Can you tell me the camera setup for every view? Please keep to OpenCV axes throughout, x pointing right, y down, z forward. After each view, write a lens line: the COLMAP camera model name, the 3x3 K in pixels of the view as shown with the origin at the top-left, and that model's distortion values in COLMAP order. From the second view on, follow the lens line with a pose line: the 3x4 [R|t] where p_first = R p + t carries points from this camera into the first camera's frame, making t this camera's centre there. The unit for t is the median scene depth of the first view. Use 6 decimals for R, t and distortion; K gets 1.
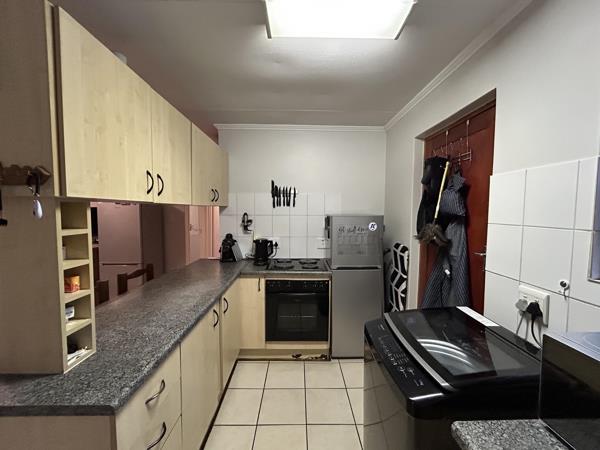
lens RADIAL K [[245.7, 0, 300.9], [0, 245.7, 223.9], [0, 0, 1]] dist [-0.000240, -0.000033]
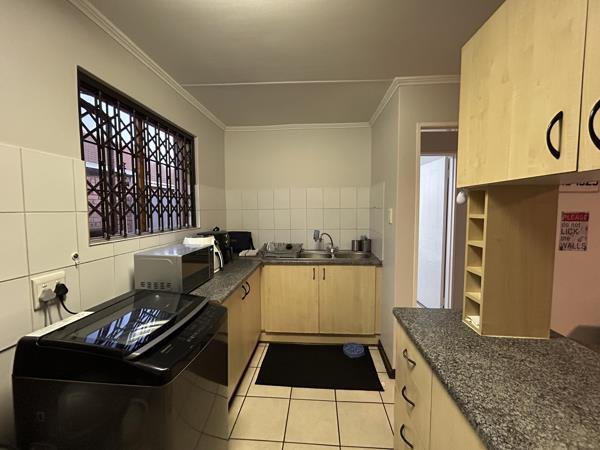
lens RADIAL K [[245.7, 0, 299.7], [0, 245.7, 223.8], [0, 0, 1]] dist [-0.000240, -0.000033]
pose [[-0.996622, -0.008898, 0.081644, -0.167060], [0.001027, 0.992686, 0.120723, -0.066114], [-0.082121, 0.120399, -0.989323, 2.056967]]
